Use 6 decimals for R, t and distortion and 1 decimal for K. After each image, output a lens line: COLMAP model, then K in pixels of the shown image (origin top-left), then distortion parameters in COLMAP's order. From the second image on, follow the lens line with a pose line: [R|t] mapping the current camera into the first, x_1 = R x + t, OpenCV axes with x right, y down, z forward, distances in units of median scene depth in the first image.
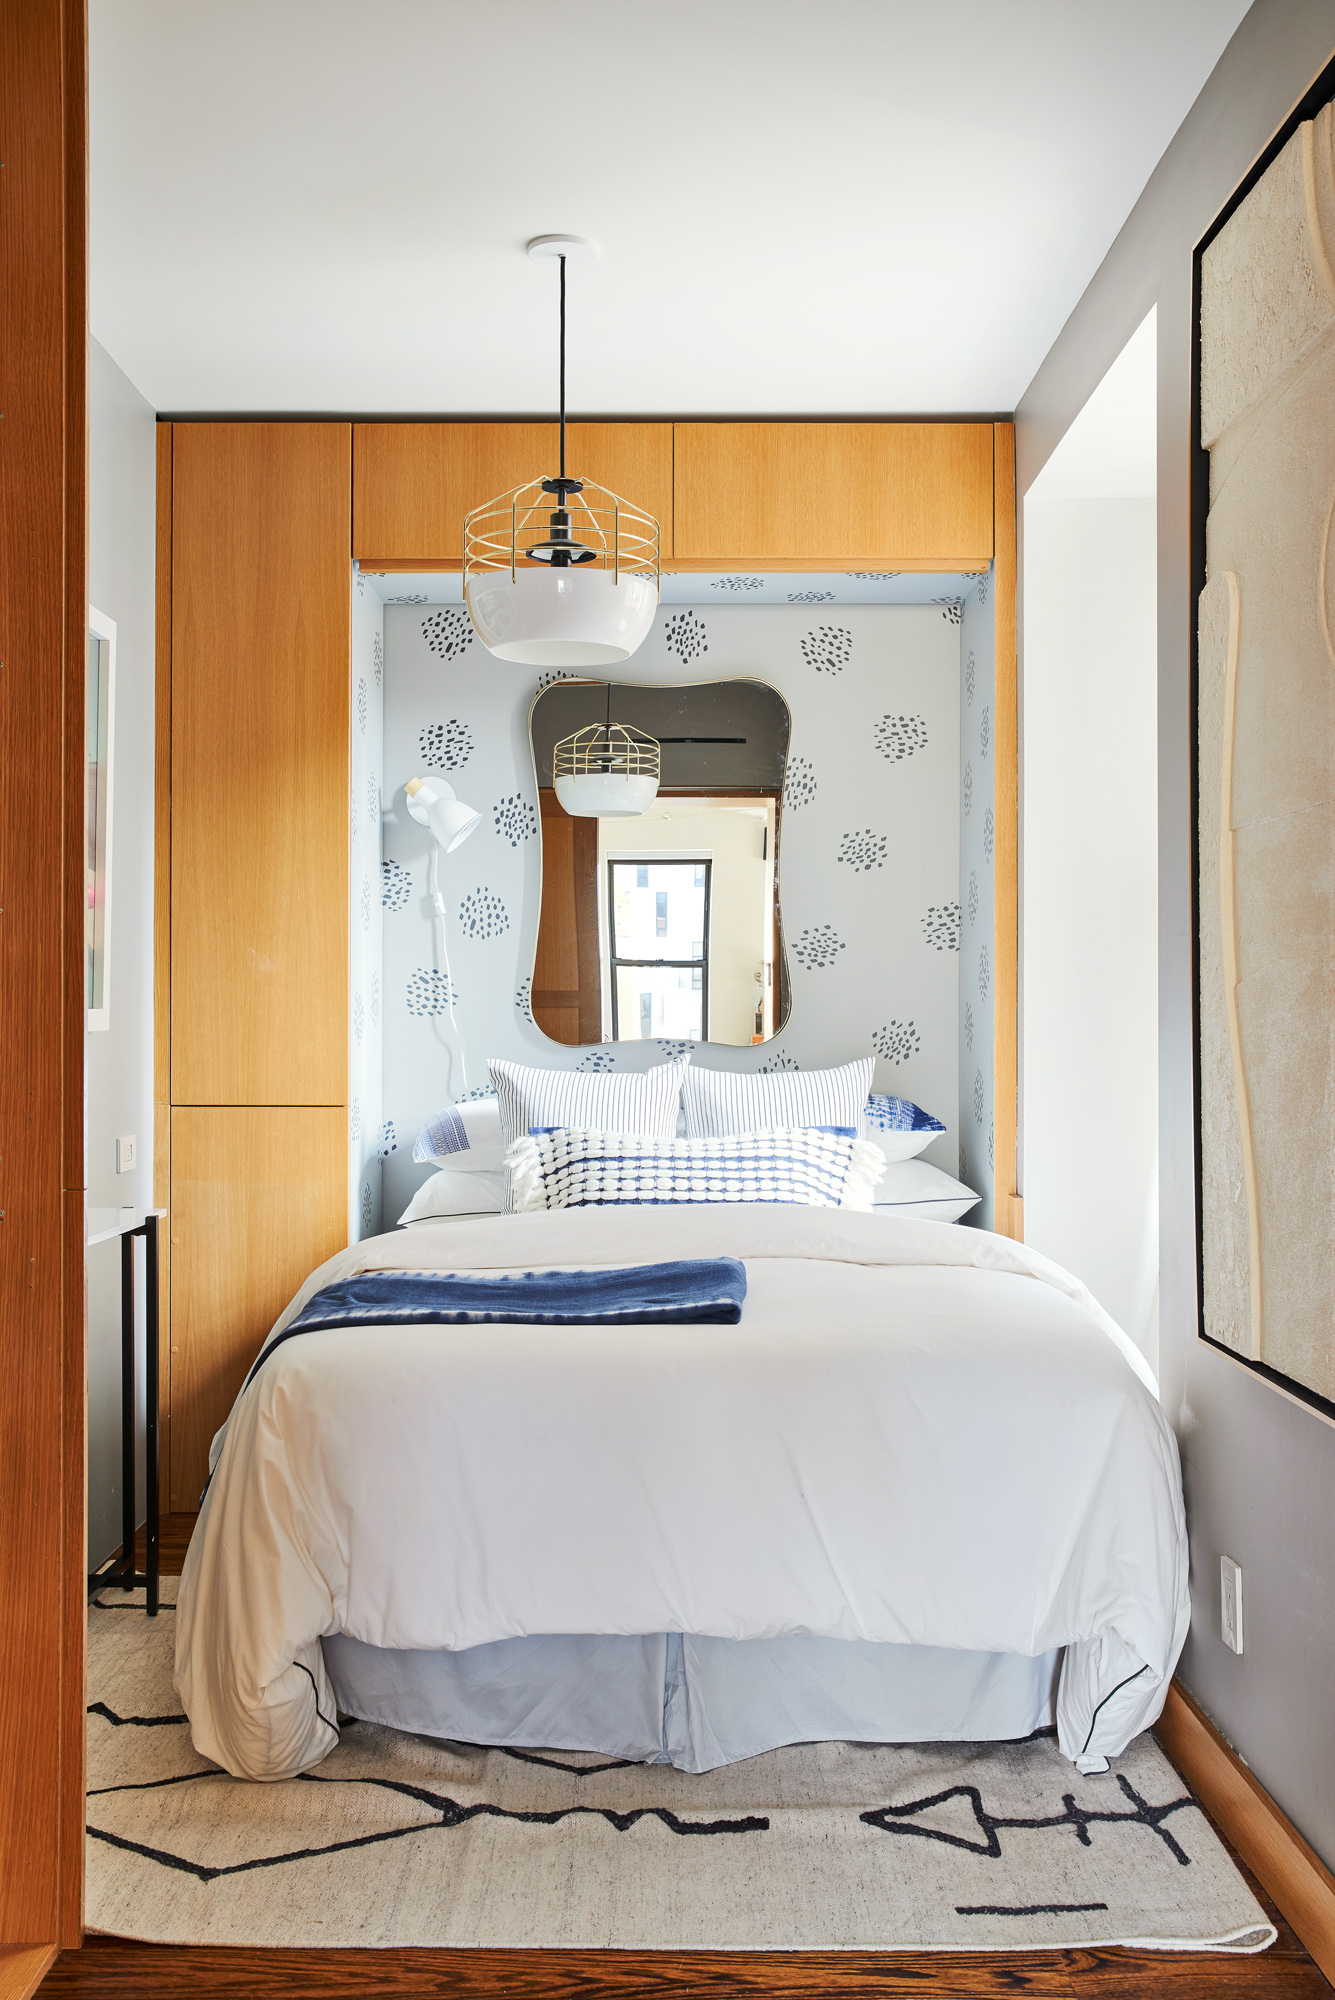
lens RADIAL K [[1917.0, 0, 662.9], [0, 1917.0, 1023.7], [0, 0, 1]] dist [-0.044288, 0.144011]
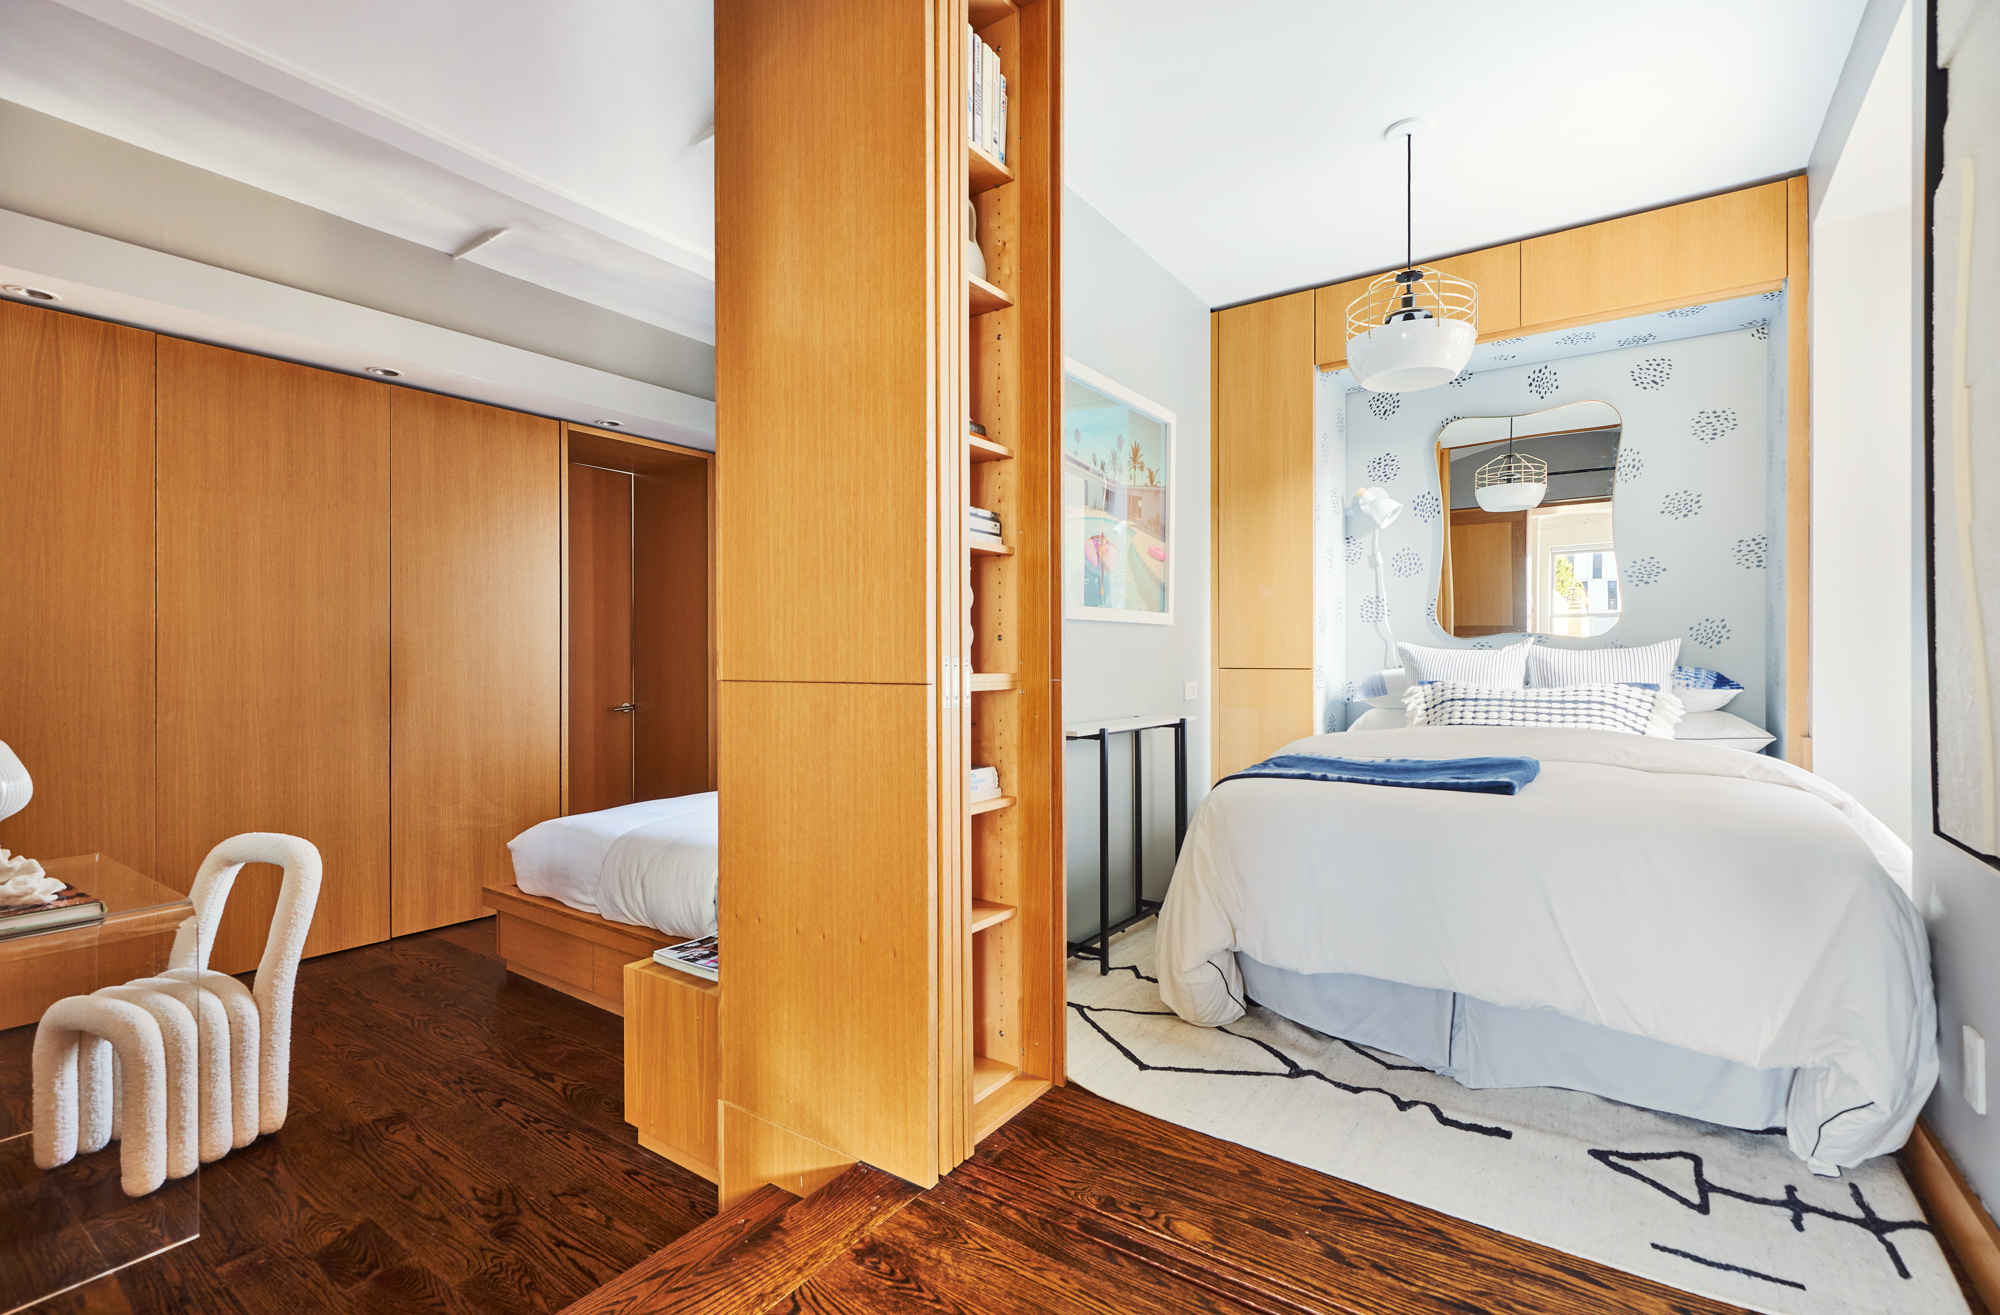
lens RADIAL K [[889.9, 0, 1007.8], [0, 889.9, 665.5], [0, 0, 1]] dist [0.001412, 0.000000]
pose [[0.818615, 0.002582, -0.574336, 0.120803], [-0.002106, 0.999997, 0.001494, 0.057444], [0.574338, -0.000014, 0.818618, 0.211461]]
